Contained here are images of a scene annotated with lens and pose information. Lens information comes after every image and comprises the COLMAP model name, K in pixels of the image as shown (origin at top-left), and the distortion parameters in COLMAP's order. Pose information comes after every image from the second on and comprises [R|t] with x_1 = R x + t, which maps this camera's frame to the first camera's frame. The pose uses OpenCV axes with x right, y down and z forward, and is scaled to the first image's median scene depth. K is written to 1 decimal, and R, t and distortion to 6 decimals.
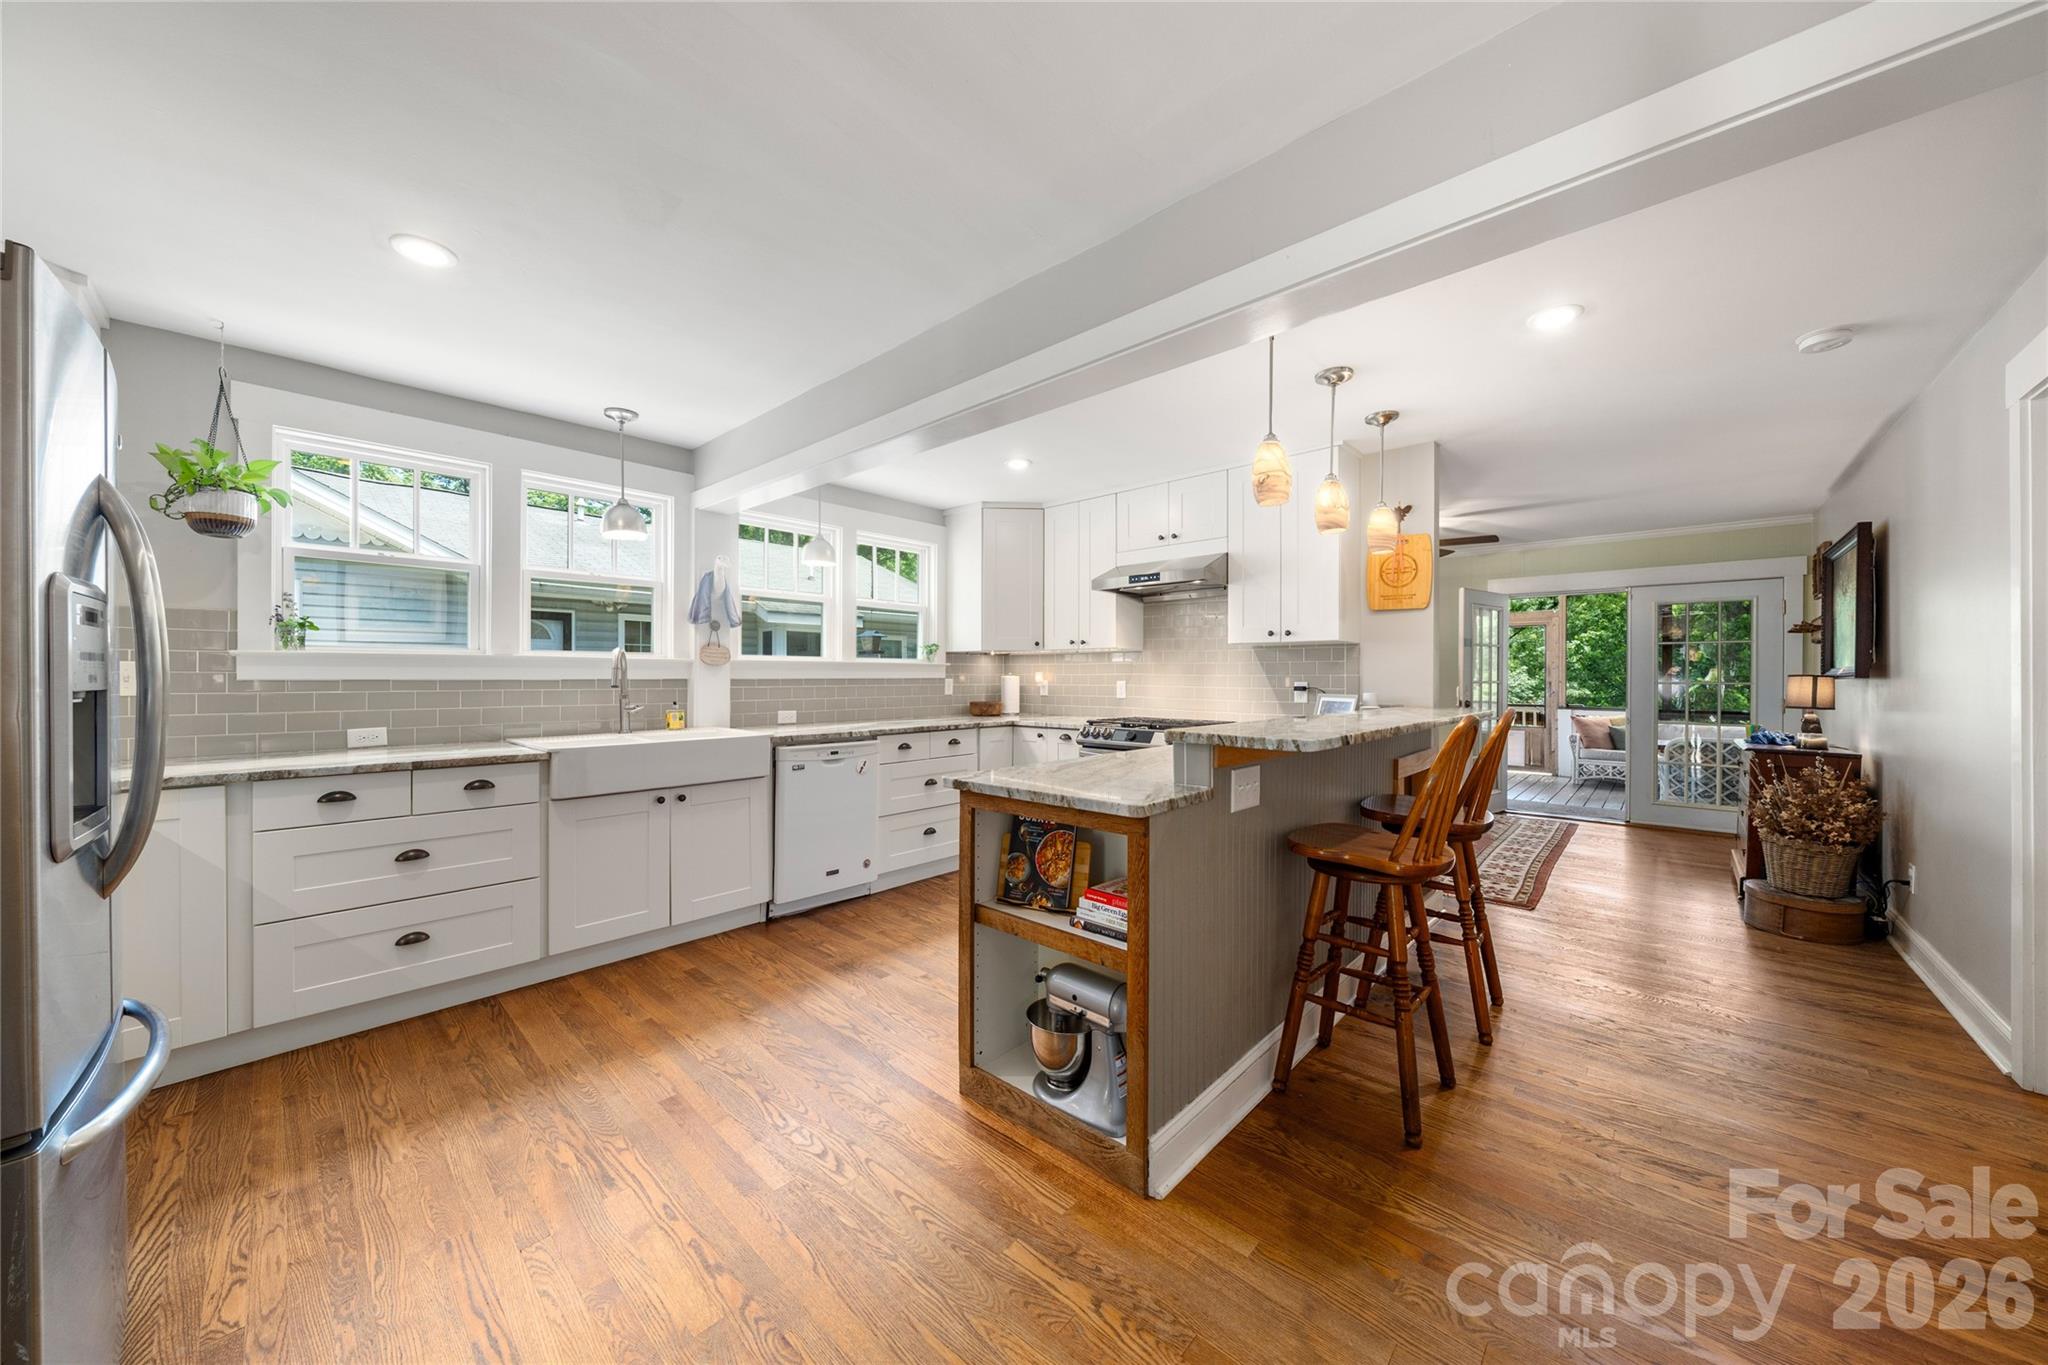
lens RADIAL K [[711.9, 0, 1010.1], [0, 711.9, 677.8], [0, 0, 1]] dist [-0.006654, 0.000127]
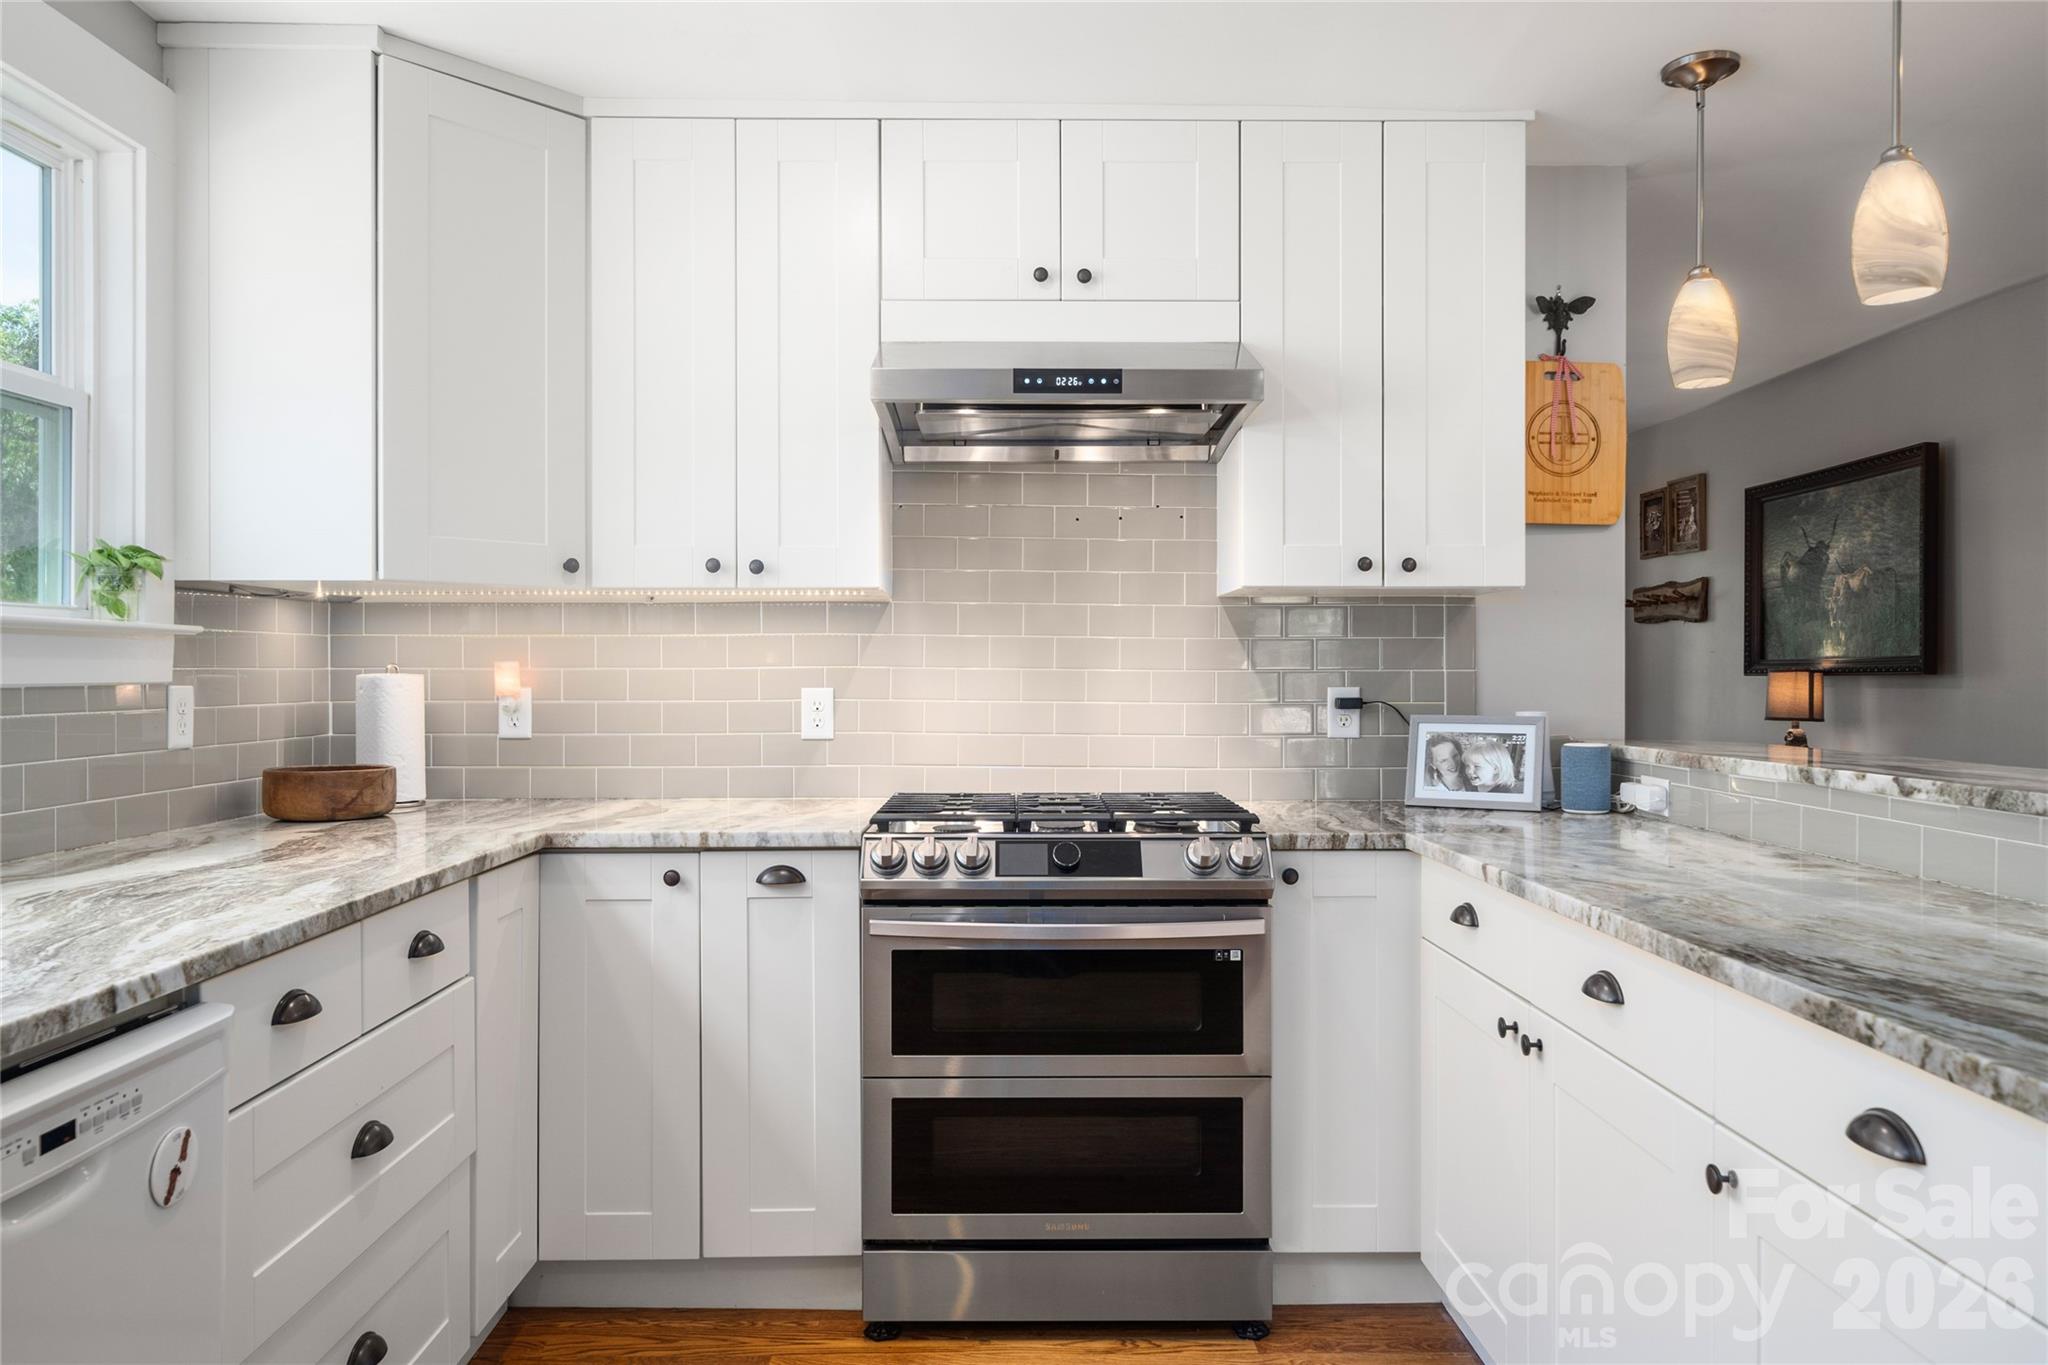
lens RADIAL K [[1397.2, 0, 1033.4], [0, 1397.2, 679.2], [0, 0, 1]] dist [-0.000487, 0.008853]
pose [[0.714492, -0.004573, 0.699629, -0.309829], [0.002313, 0.999989, 0.004174, -0.003143], [-0.699640, -0.001364, 0.714494, 0.597558]]
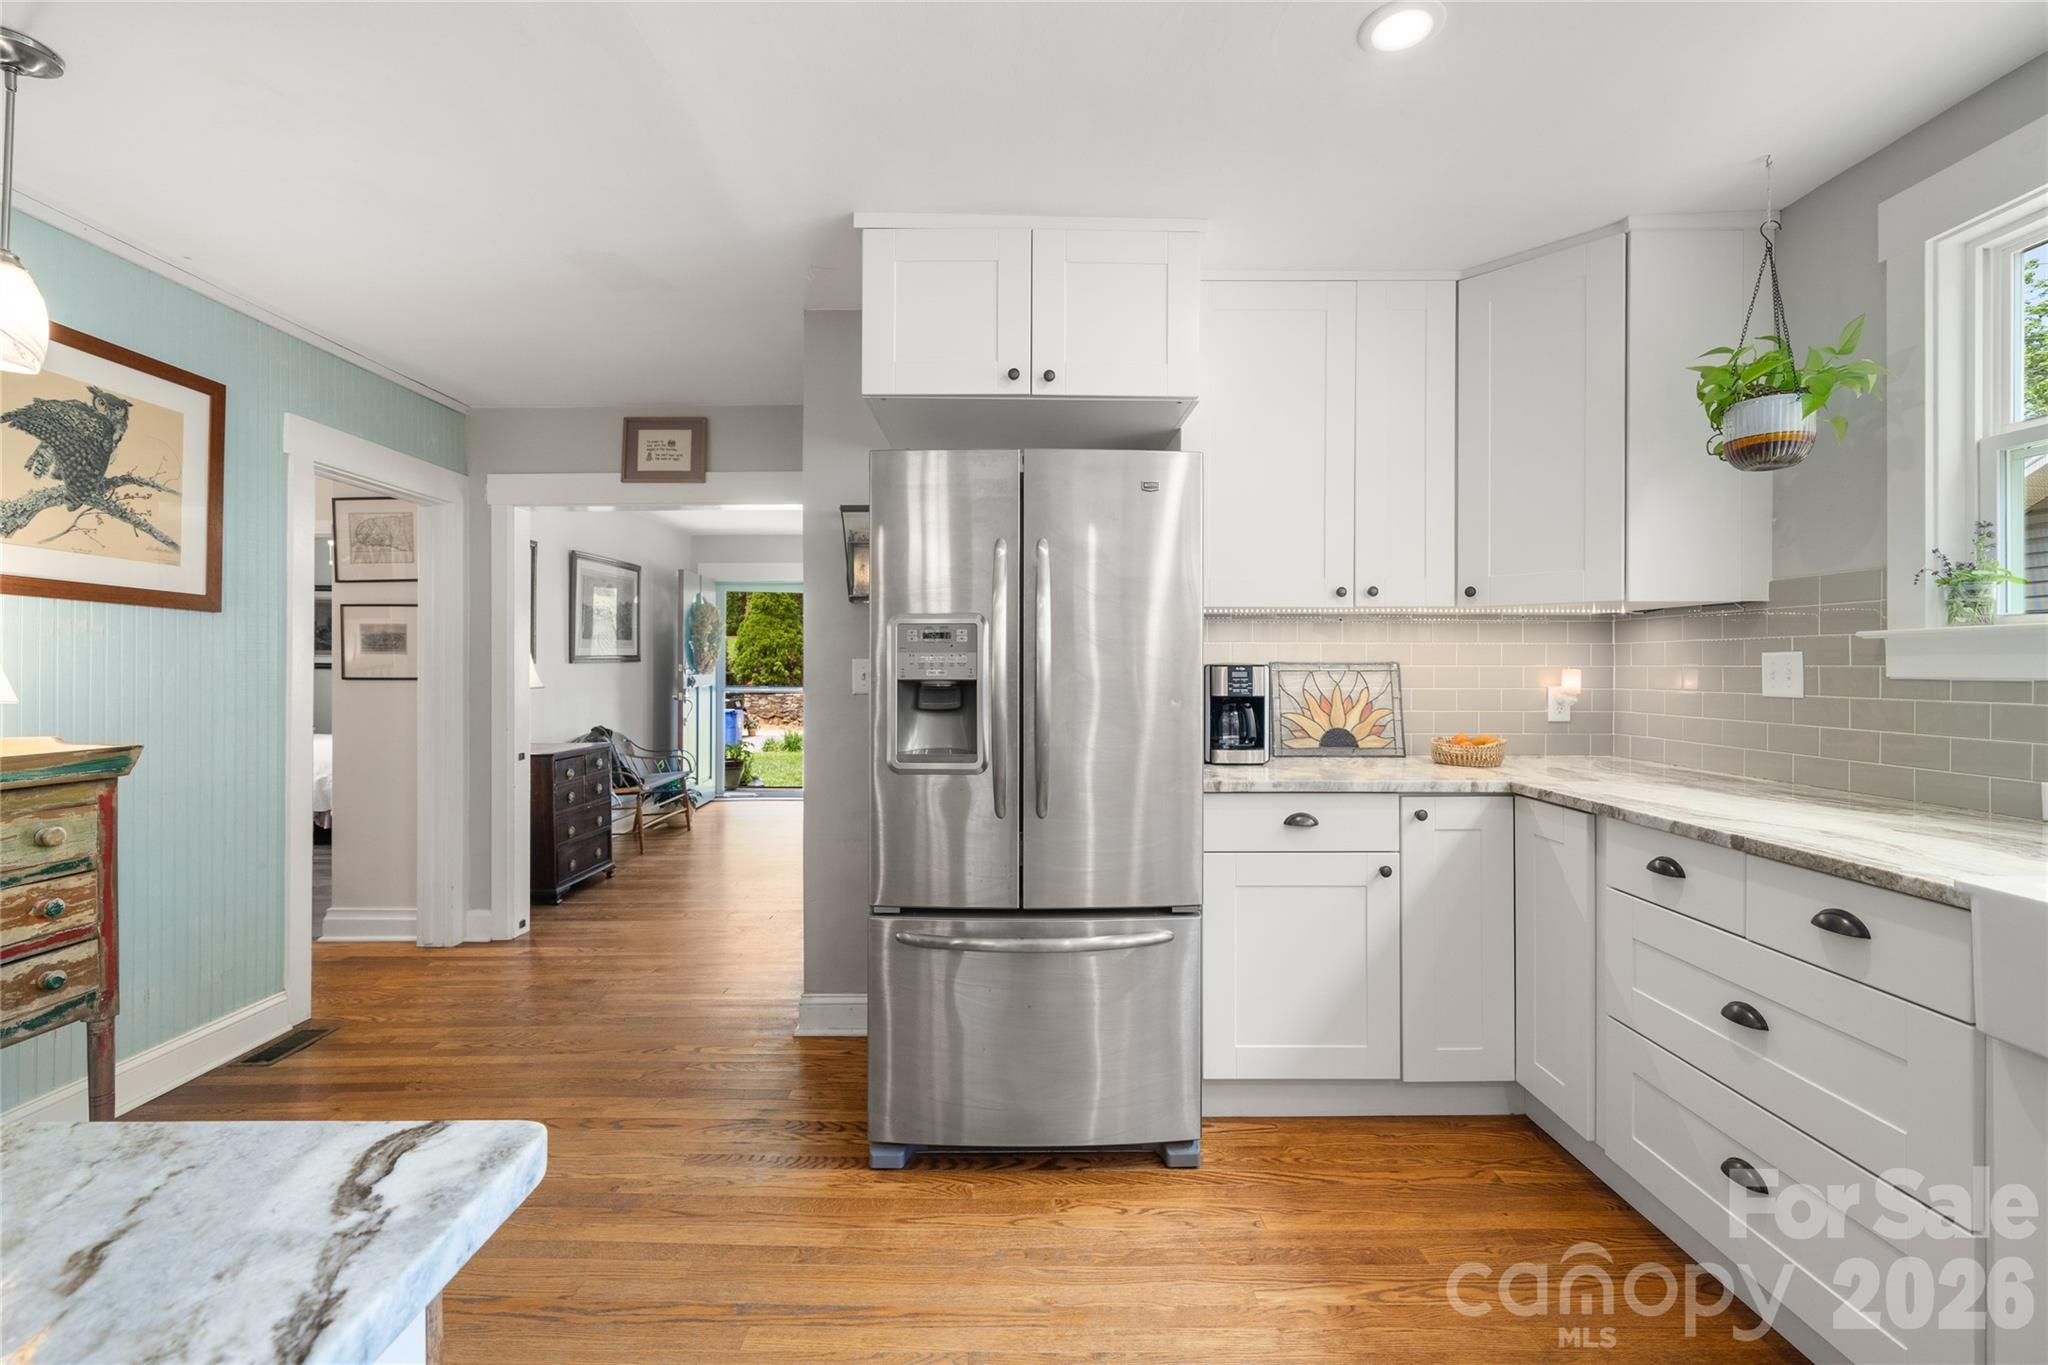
lens RADIAL K [[891.1, 0, 1024.0], [0, 891.1, 665.7], [0, 0, 1]] dist [0.003354, 0.000033]
pose [[-0.726269, -0.002763, -0.687405, -0.000618], [-0.003453, 0.999994, -0.000371, -0.003746], [0.687402, 0.002104, -0.726274, 0.742904]]
